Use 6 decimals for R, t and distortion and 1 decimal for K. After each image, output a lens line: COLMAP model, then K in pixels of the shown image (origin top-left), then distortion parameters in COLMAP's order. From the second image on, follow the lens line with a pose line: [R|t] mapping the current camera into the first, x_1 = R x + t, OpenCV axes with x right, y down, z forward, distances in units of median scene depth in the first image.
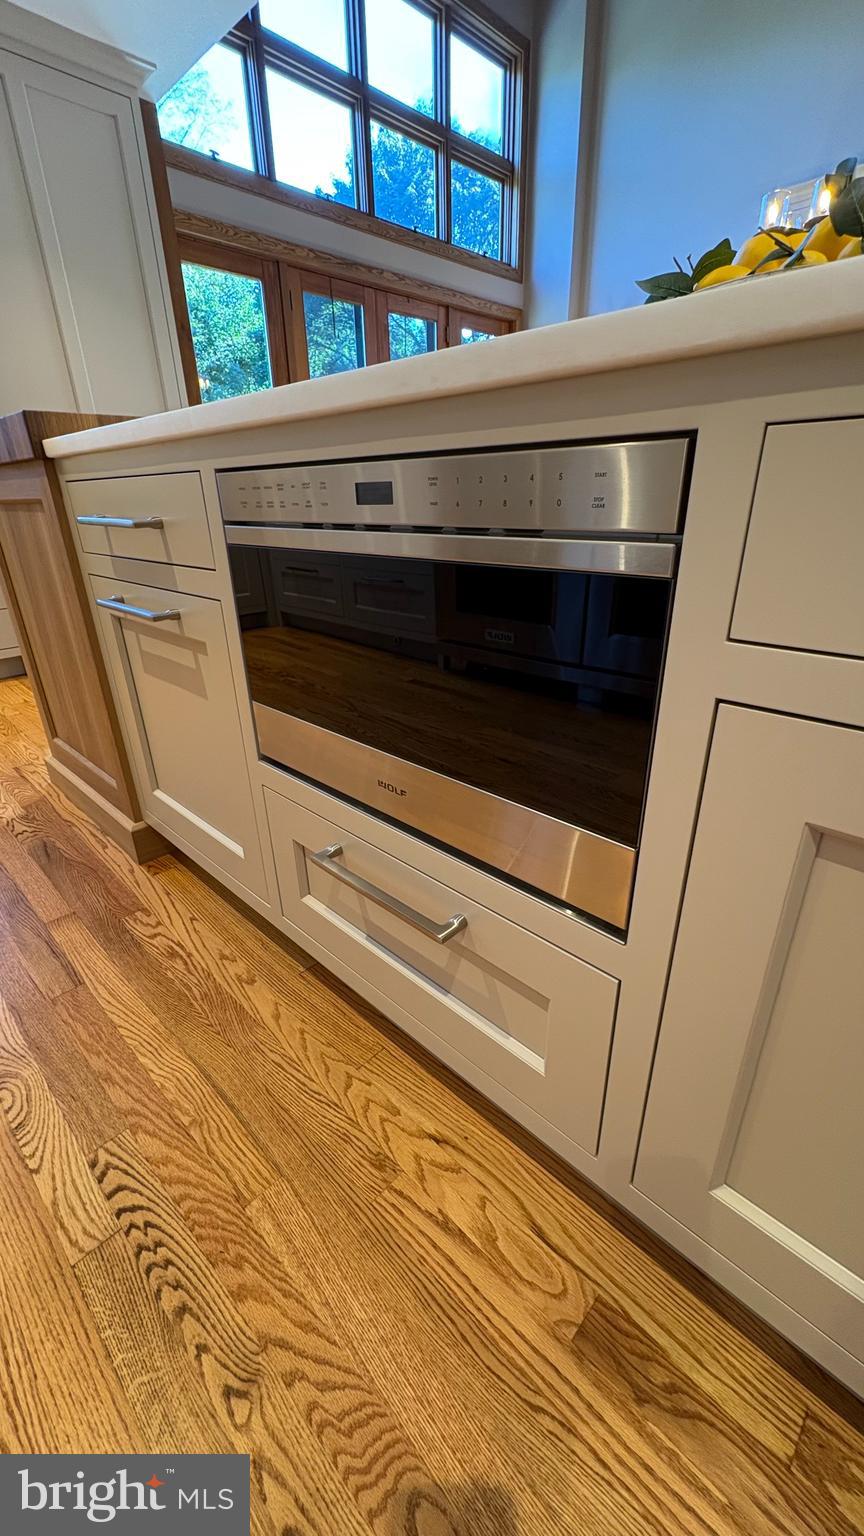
lens RADIAL K [[612.9, 0, 432.0], [0, 612.9, 768.0], [0, 0, 1]] dist [-0.000168, -0.000017]
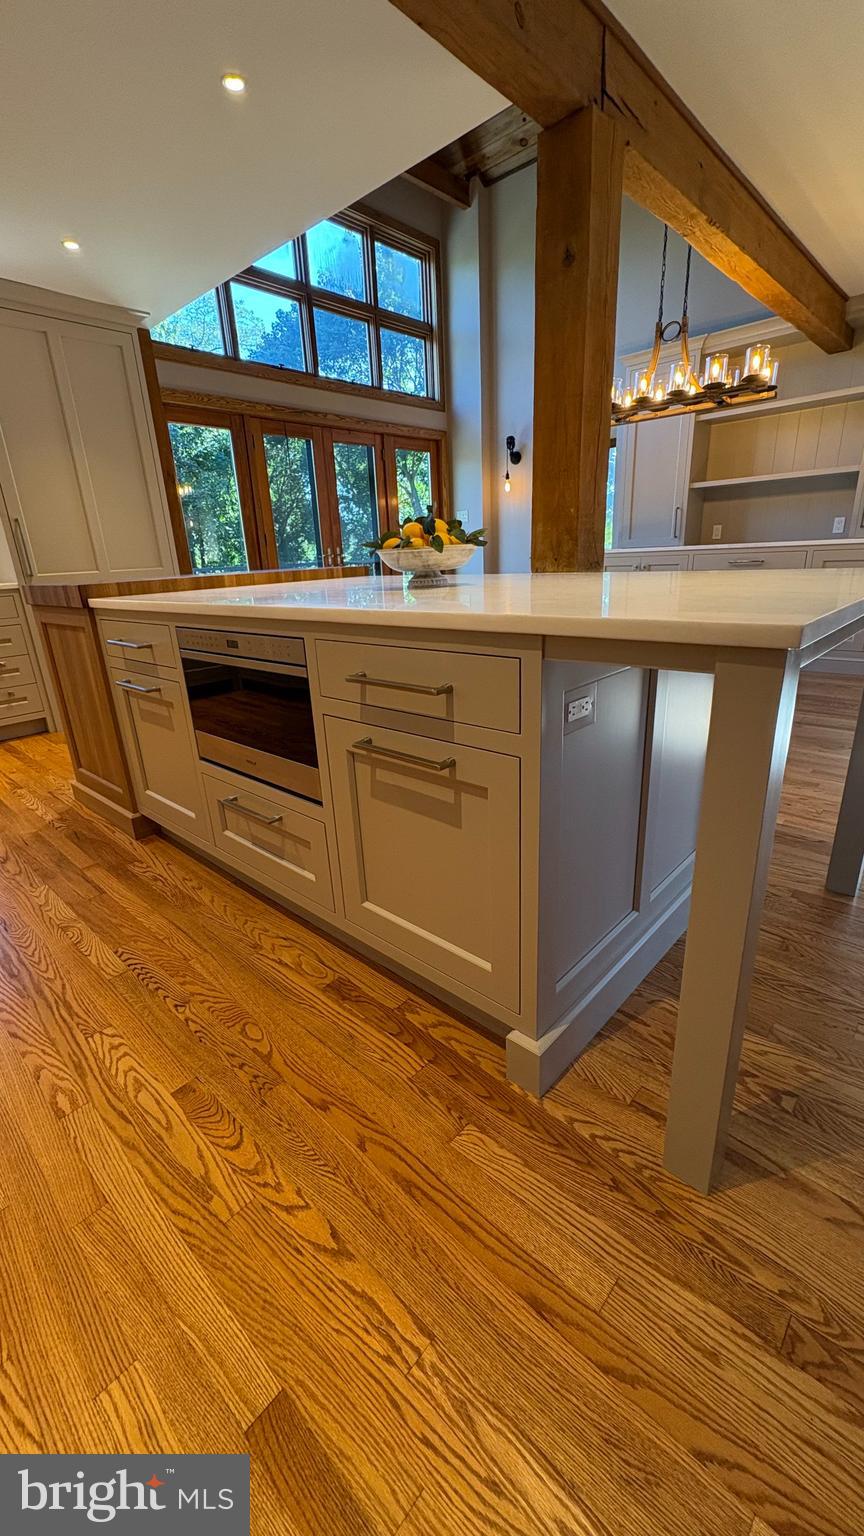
lens RADIAL K [[609.1, 0, 432.0], [0, 609.1, 768.0], [0, 0, 1]] dist [-0.002001, -0.000013]
pose [[0.999314, -0.031725, 0.019117, 0.296824], [0.033270, 0.995669, -0.086810, 0.143468], [-0.016280, 0.087387, 0.996041, -0.671326]]
